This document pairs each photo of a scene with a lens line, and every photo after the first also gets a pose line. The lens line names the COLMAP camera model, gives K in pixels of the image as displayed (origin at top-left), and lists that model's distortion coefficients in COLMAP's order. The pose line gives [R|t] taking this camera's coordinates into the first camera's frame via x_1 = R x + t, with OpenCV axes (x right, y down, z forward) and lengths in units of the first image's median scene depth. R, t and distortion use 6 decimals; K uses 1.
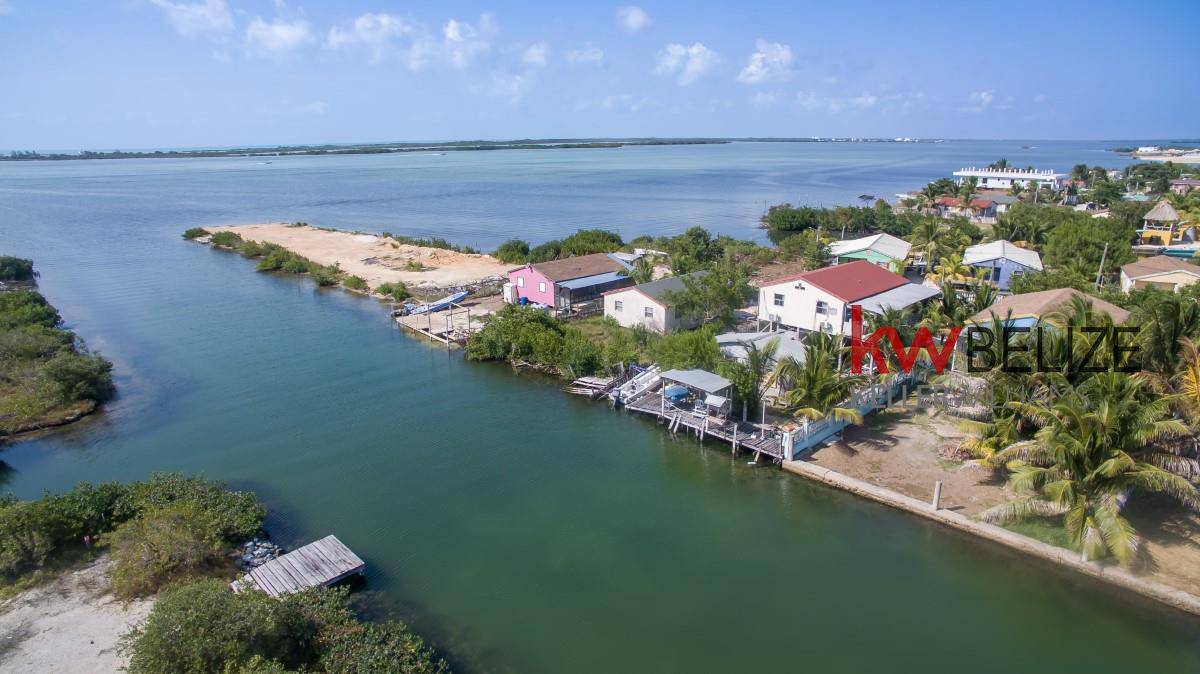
lens RADIAL K [[702.0, 0, 596.3], [0, 702.0, 363.1], [0, 0, 1]] dist [-0.096181, 0.051190]
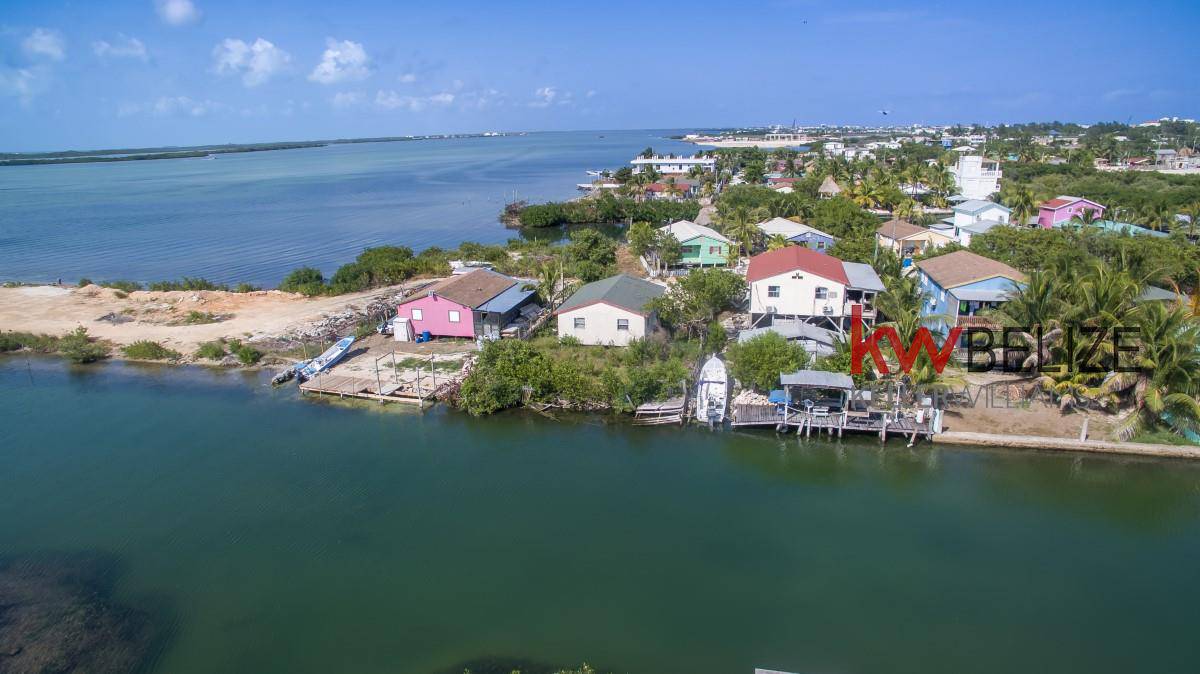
lens RADIAL K [[702.0, 0, 613.9], [0, 702.0, 362.7], [0, 0, 1]] dist [-0.096181, 0.051190]
pose [[0.837475, -0.181860, 0.515327, -0.170671], [0.181341, 0.982052, 0.051865, -0.029327], [-0.515510, 0.050015, 0.855423, 0.085457]]
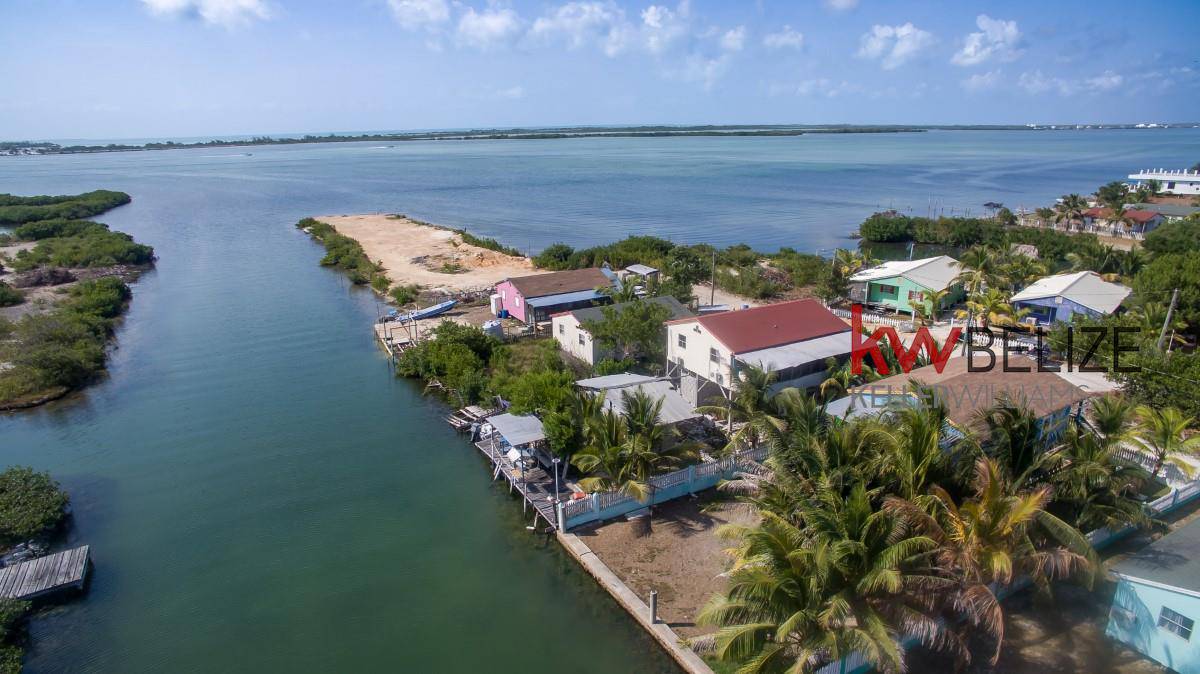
lens RADIAL K [[702.0, 0, 597.3], [0, 702.0, 351.1], [0, 0, 1]] dist [-0.096181, 0.051190]
pose [[0.965789, 0.076097, -0.247914, 0.134181], [-0.074888, 0.997089, 0.014319, -0.028948], [0.248282, 0.004736, 0.968676, 0.030266]]
